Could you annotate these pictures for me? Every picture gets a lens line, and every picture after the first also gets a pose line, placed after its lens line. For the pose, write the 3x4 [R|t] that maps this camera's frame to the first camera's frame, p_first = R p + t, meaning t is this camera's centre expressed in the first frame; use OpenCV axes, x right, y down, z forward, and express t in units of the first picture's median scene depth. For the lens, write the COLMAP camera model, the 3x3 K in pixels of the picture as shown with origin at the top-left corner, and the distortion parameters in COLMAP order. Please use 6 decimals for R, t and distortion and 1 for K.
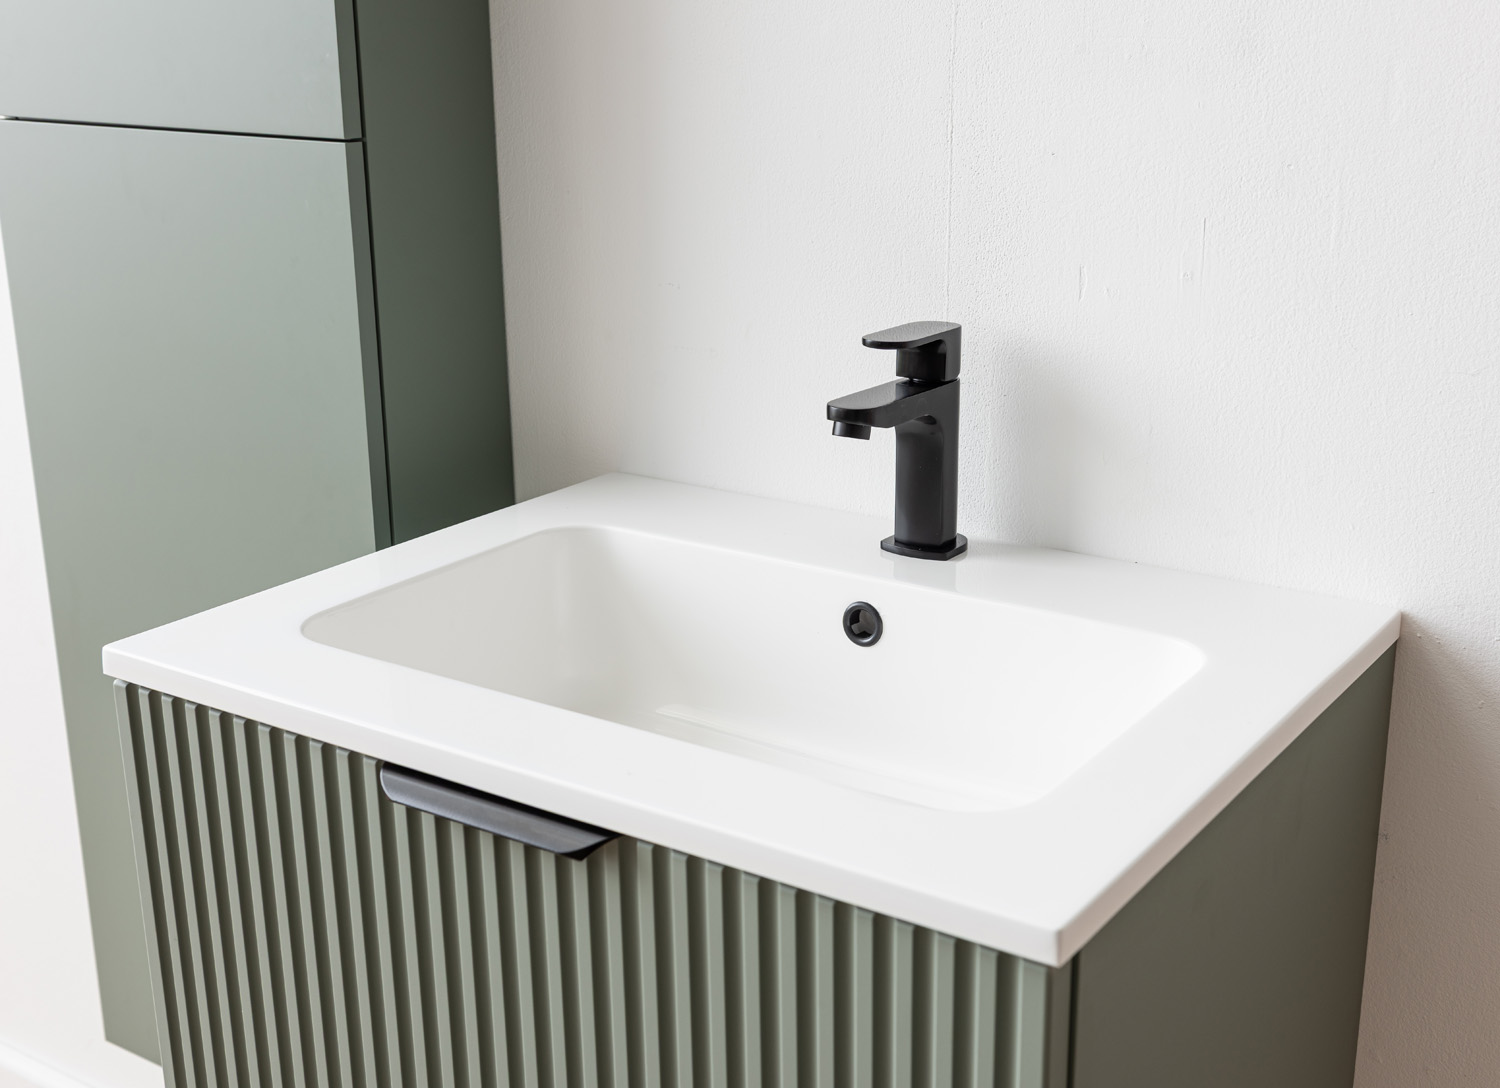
lens RADIAL K [[1845.7, 0, 819.9], [0, 1845.7, 538.9], [0, 0, 1]] dist [-0.001738, -0.006641]
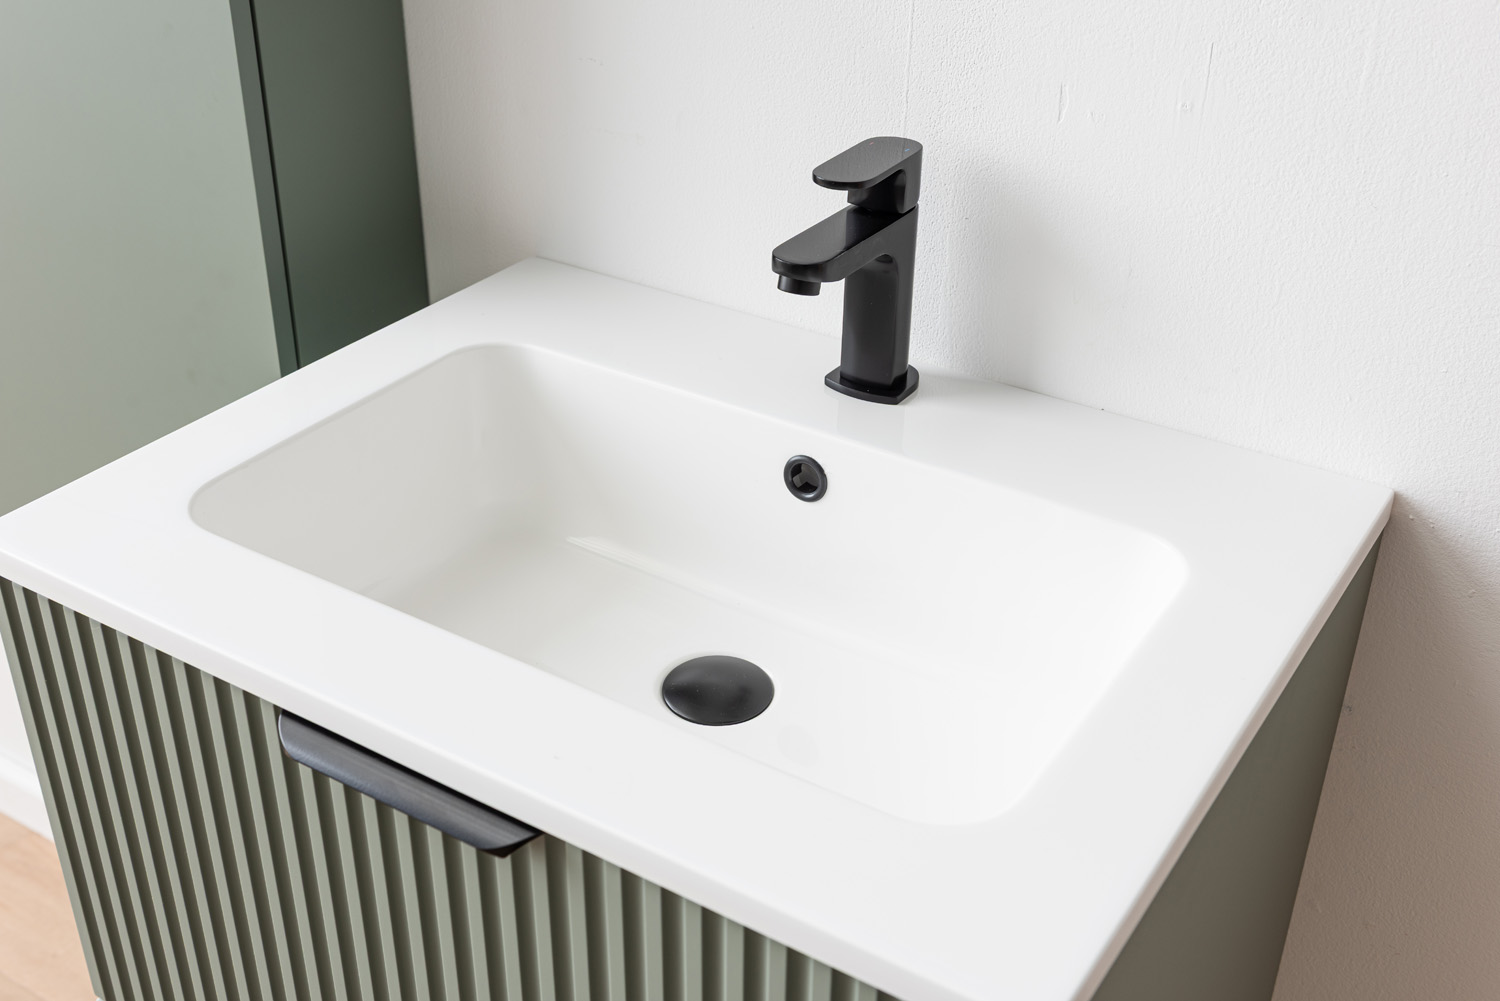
lens RADIAL K [[1693.3, 0, 750.0], [0, 1693.3, 500.5], [0, 0, 1]] dist [0.005459, -0.027415]
pose [[0.999856, 0.009161, 0.014282, -0.016627], [-0.012186, 0.973415, 0.228725, -0.137843], [-0.011807, -0.228866, 0.973386, 0.173744]]
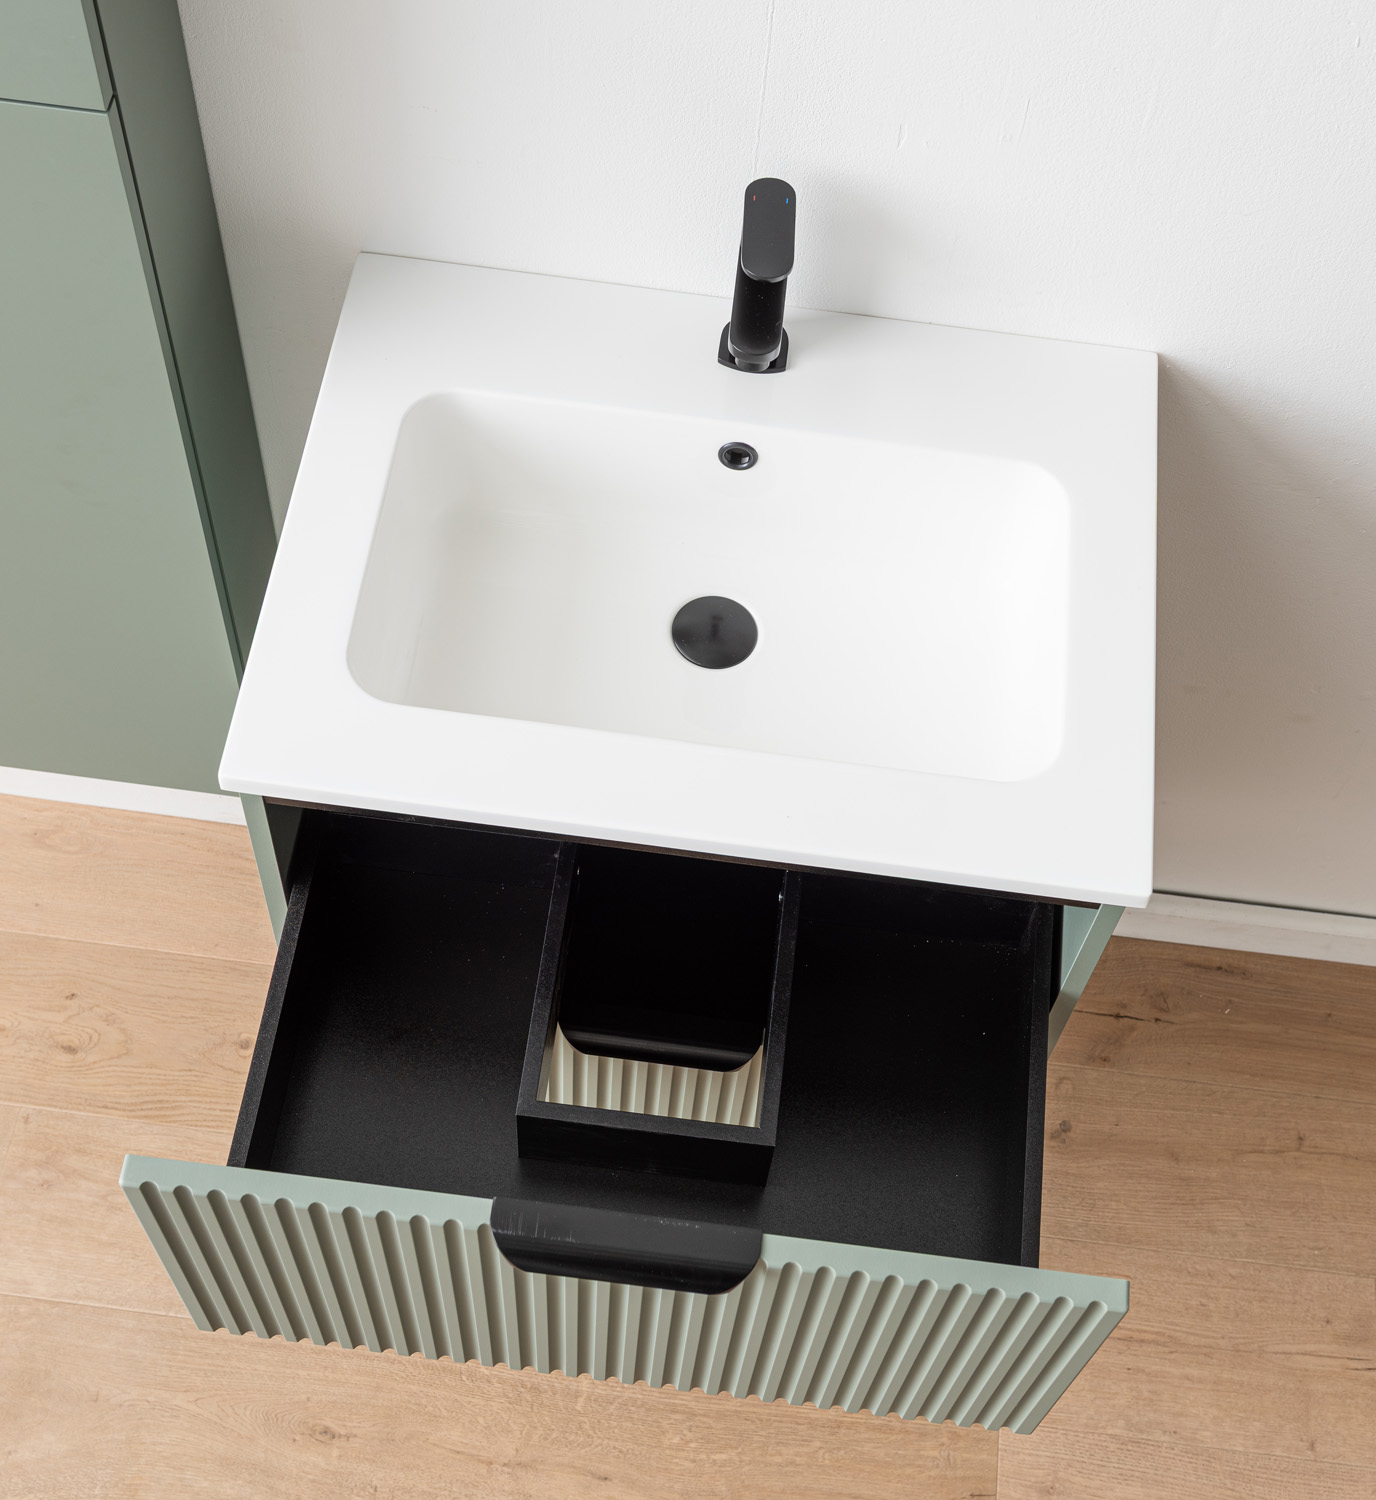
lens RADIAL K [[2170.3, 0, 716.8], [0, 2170.3, 747.8], [0, 0, 1]] dist [-0.019792, -0.010372]
pose [[0.890360, -0.356279, 0.283416, -0.441202], [0.069001, 0.720956, 0.689537, -0.763821], [-0.449998, -0.594380, 0.666494, -0.005807]]
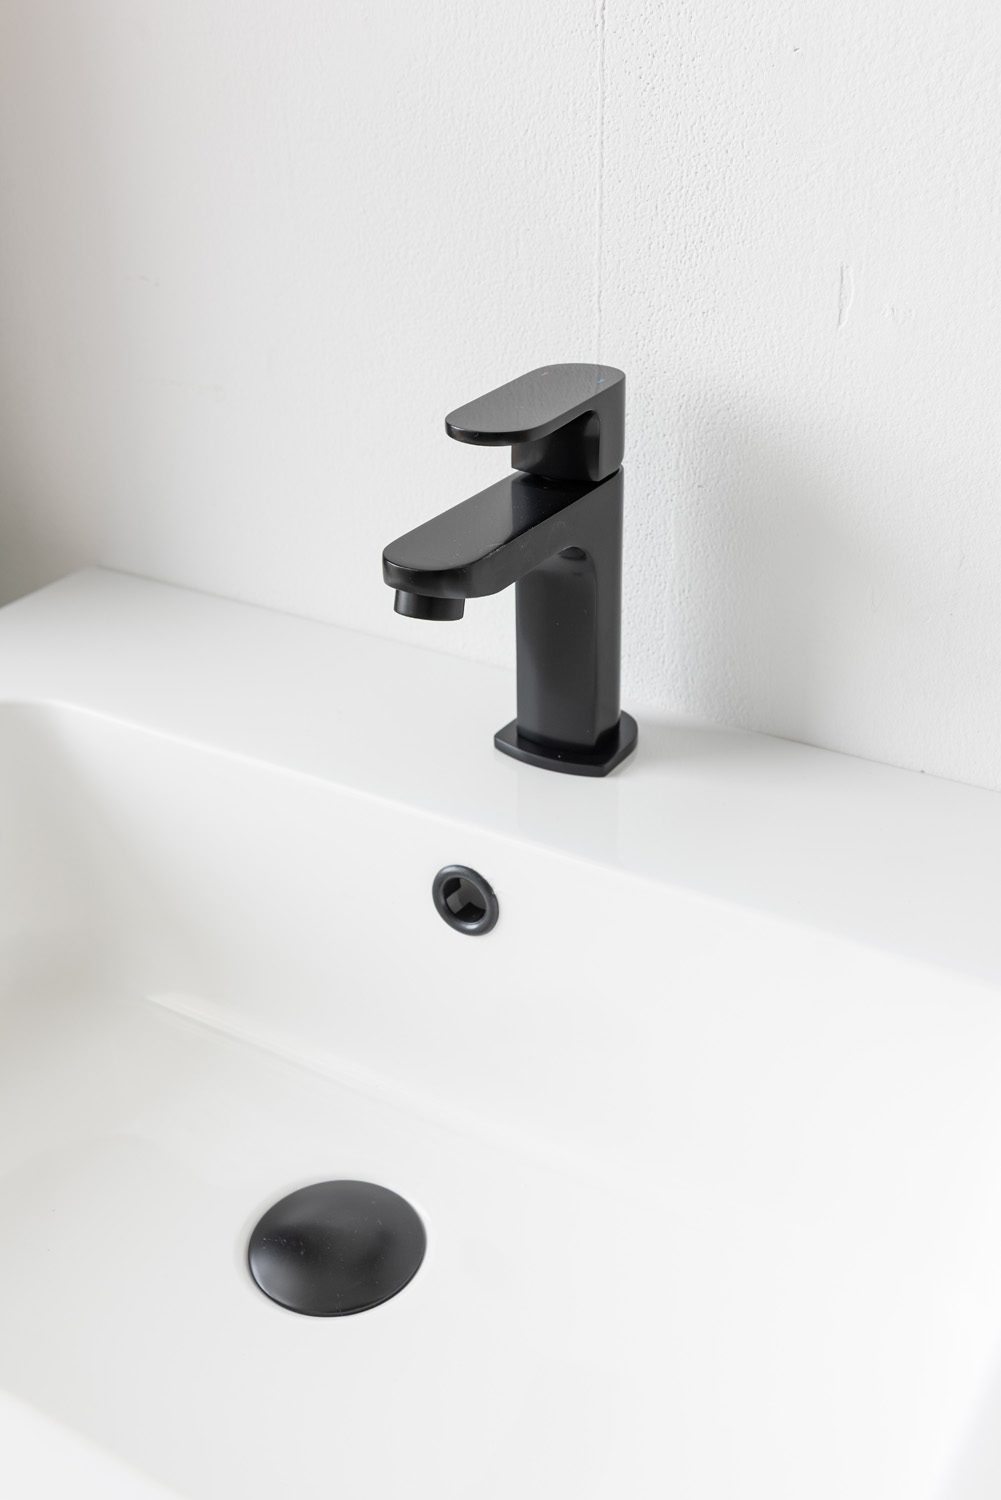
lens RADIAL K [[1693.3, 0, 500.5], [0, 1693.3, 750.0], [0, 0, 1]] dist [0.005459, -0.027415]
pose [[0.999415, -0.030547, 0.015363, 0.027777], [0.026691, 0.977800, 0.207833, -0.114475], [-0.021371, -0.207301, 0.978044, 0.482065]]
